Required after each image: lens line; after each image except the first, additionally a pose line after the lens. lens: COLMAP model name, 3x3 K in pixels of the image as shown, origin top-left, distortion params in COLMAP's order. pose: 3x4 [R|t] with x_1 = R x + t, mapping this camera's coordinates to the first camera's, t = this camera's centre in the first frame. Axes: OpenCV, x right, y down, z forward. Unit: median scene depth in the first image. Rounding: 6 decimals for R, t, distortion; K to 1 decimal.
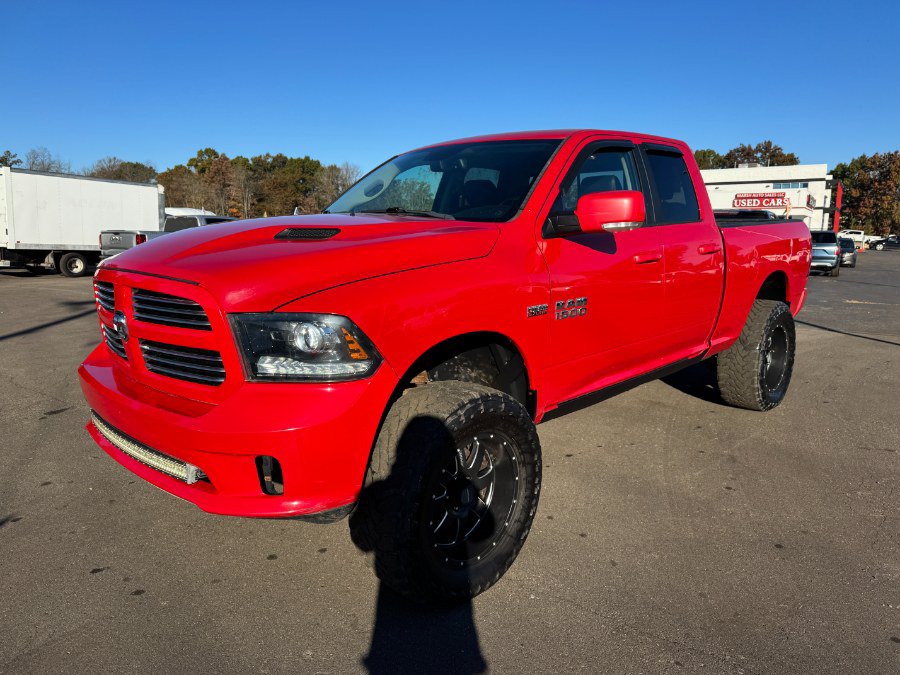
lens RADIAL K [[654.9, 0, 450.0], [0, 654.9, 337.5], [0, 0, 1]] dist [0.013086, -0.005711]
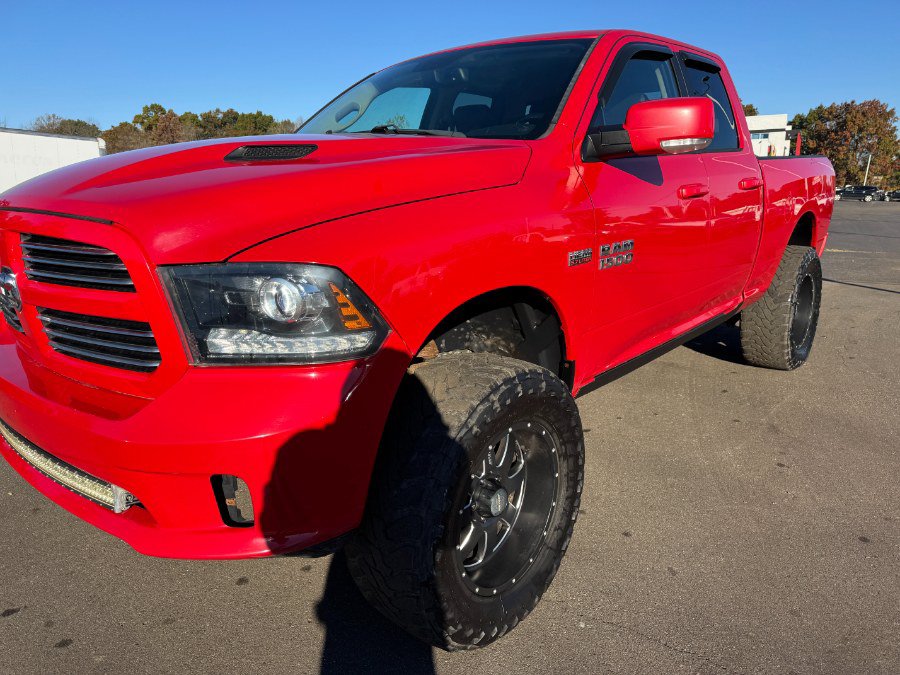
lens RADIAL K [[657.1, 0, 446.4], [0, 657.1, 343.9], [0, 0, 1]] dist [-0.001132, 0.004106]
pose [[0.998427, -0.026579, 0.049360, -0.058367], [0.022966, 0.997114, 0.072363, 0.000489], [-0.051141, -0.071115, 0.996156, 0.226627]]
